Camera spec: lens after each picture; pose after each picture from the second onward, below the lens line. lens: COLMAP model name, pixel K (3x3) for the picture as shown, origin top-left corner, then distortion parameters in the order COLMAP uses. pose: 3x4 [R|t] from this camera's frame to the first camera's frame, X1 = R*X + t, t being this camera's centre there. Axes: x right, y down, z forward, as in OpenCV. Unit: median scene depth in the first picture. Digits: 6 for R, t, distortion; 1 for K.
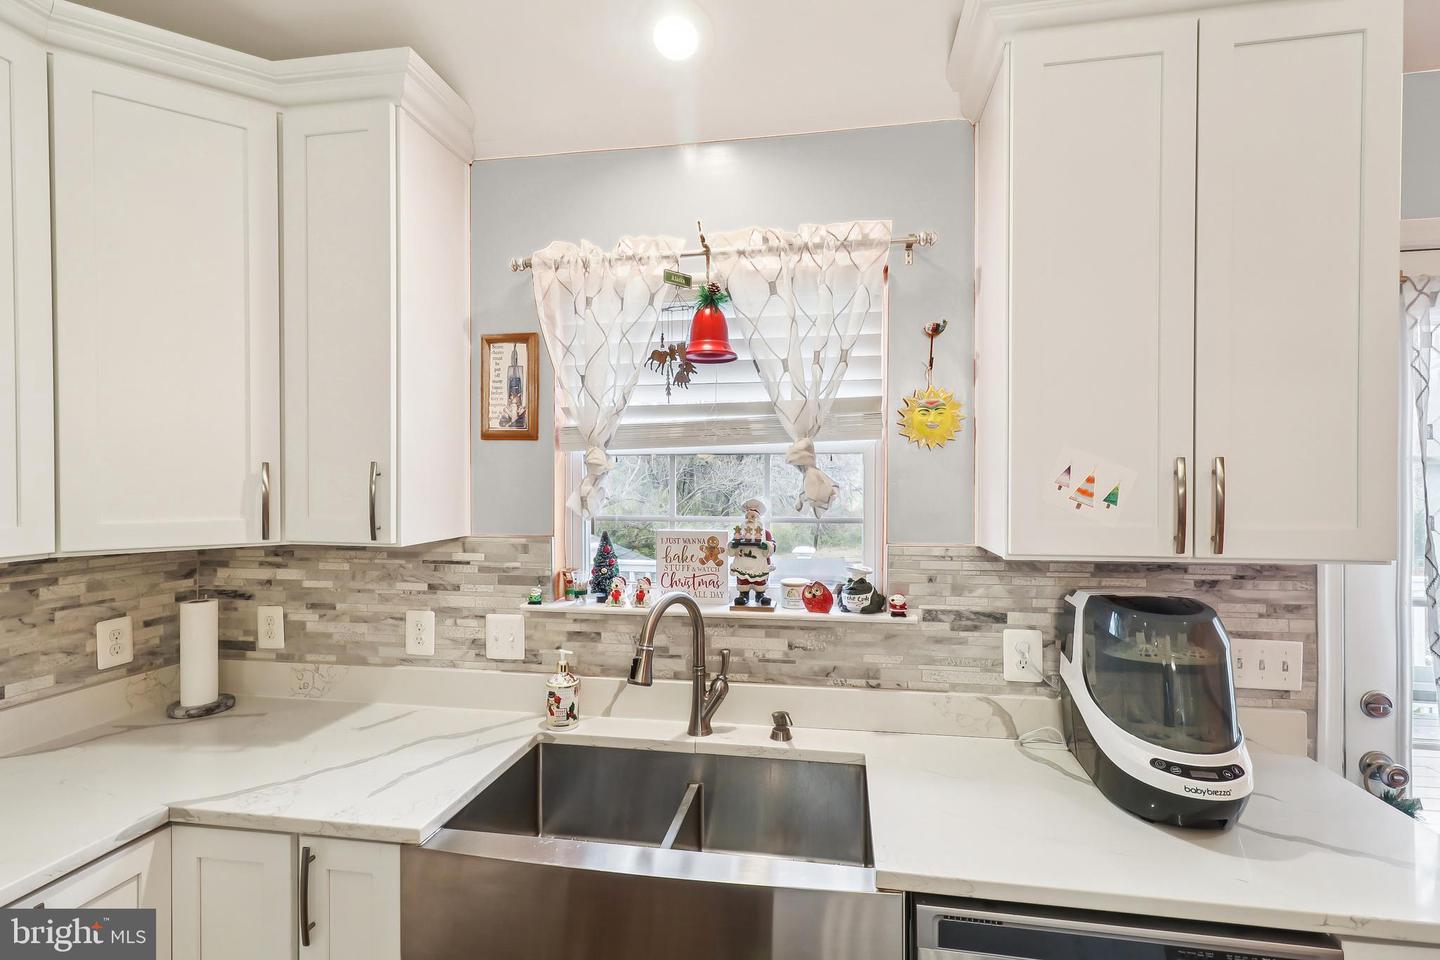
lens RADIAL K [[683.8, 0, 712.5], [0, 683.8, 481.1], [0, 0, 1]] dist [0.006140, 0.000996]
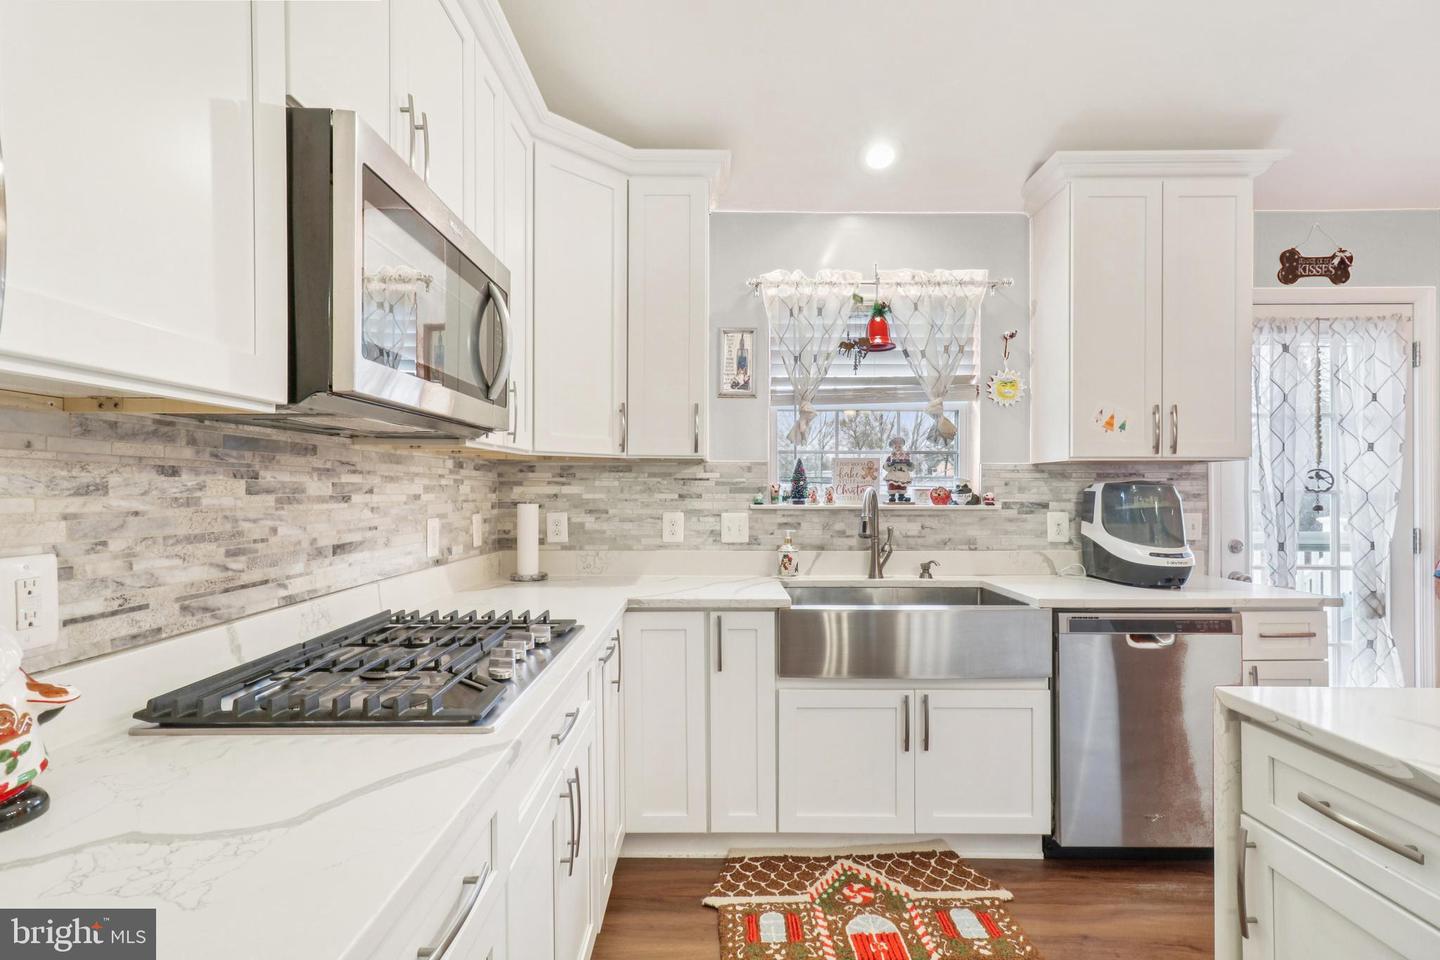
lens RADIAL K [[683.8, 0, 712.5], [0, 683.8, 481.1], [0, 0, 1]] dist [0.006140, 0.000996]
pose [[0.985299, 0.005092, 0.170762, -0.660415], [-0.003168, 0.999928, -0.011540, 0.153991], [-0.170809, 0.010829, 0.985245, -0.519062]]
